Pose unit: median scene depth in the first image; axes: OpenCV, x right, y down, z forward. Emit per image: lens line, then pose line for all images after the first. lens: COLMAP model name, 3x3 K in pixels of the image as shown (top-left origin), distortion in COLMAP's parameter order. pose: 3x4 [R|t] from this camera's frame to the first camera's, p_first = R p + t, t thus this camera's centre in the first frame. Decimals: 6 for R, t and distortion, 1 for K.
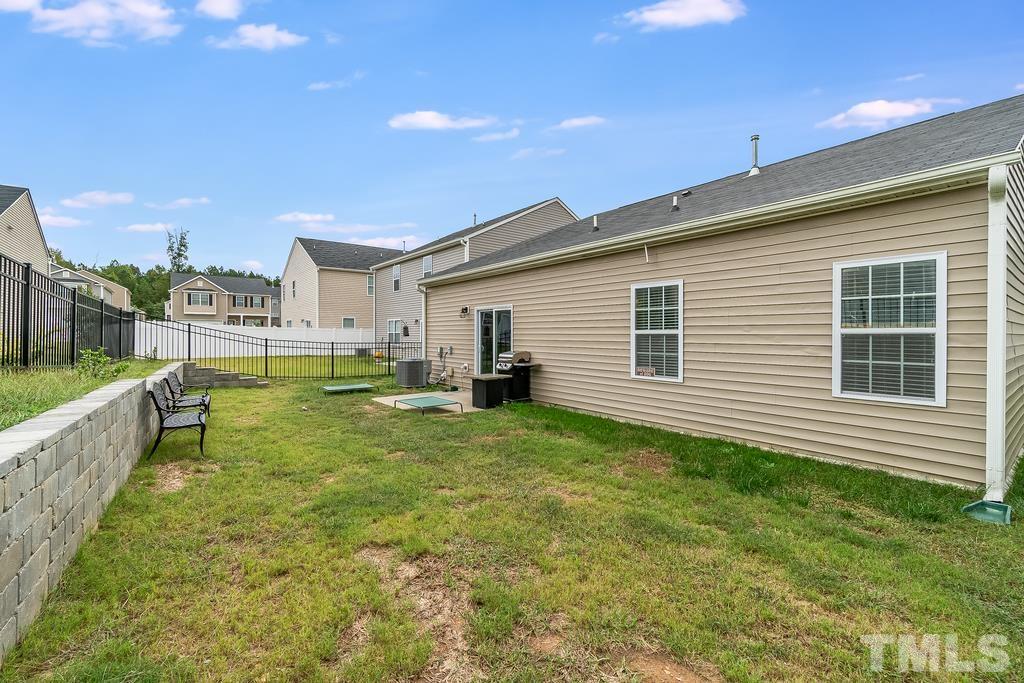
lens RADIAL K [[435.5, 0, 509.0], [0, 435.5, 337.0], [0, 0, 1]] dist [-0.000674, -0.000110]
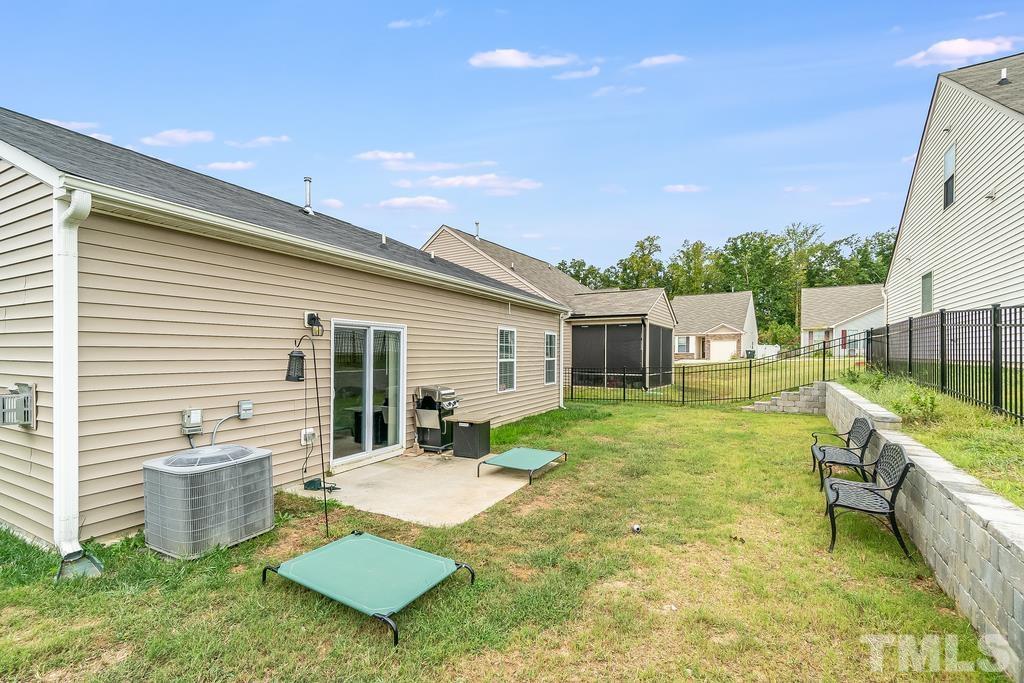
lens RADIAL K [[454.7, 0, 512.0], [0, 454.7, 341.5], [0, 0, 1]] dist [0.000198, -0.000151]
pose [[-0.387558, 0.017162, 0.921686, -1.083536], [-0.007656, 0.999732, -0.021834, -0.040592], [-0.921814, -0.015519, -0.387323, 1.543460]]
